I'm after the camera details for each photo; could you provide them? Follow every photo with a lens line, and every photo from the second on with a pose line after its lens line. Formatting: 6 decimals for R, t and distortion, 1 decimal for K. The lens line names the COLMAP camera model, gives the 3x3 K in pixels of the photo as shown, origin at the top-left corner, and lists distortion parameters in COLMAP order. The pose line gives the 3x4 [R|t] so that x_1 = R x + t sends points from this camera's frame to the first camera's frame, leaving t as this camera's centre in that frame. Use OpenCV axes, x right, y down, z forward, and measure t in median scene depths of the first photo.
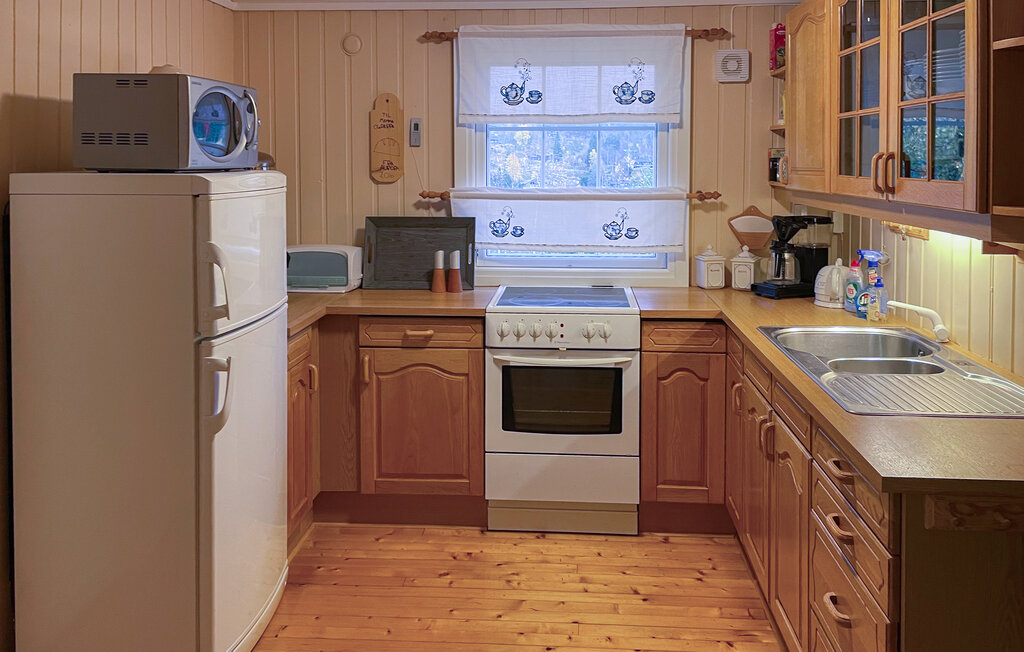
lens RADIAL K [[800.9, 0, 512.0], [0, 800.9, 326.0], [0, 0, 1]] dist [0.091012, -0.079839]
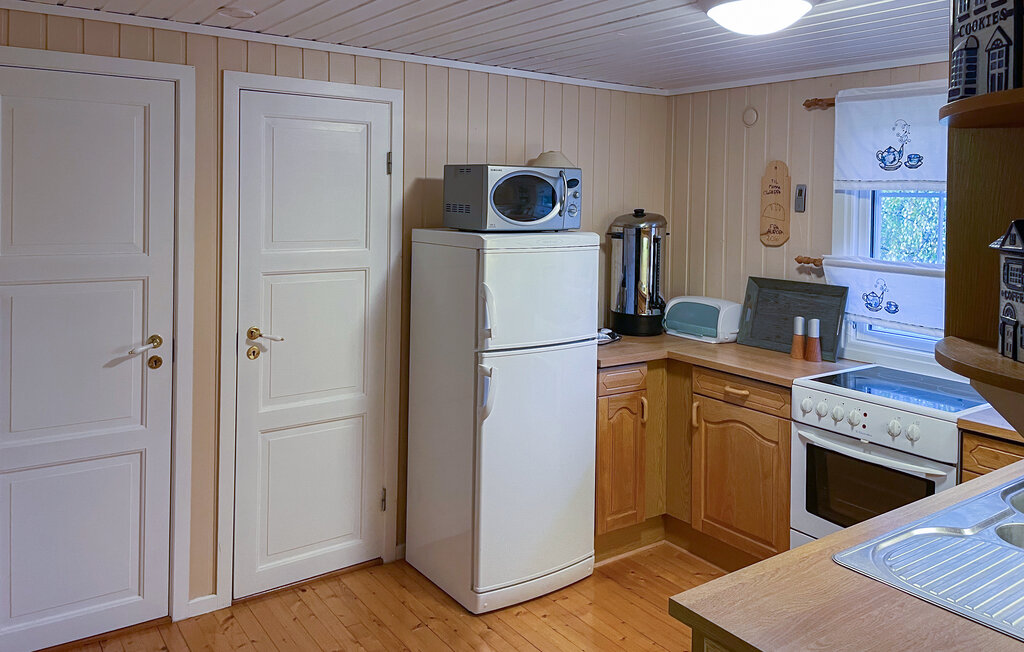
lens RADIAL K [[775.7, 0, 511.5], [0, 775.7, 349.8], [0, 0, 1]] dist [0.072413, -0.002871]
pose [[0.639115, 0.166163, -0.750947, 0.435663], [-0.180342, 0.981539, 0.063701, -0.053936], [0.747669, 0.094715, 0.657283, 0.108407]]
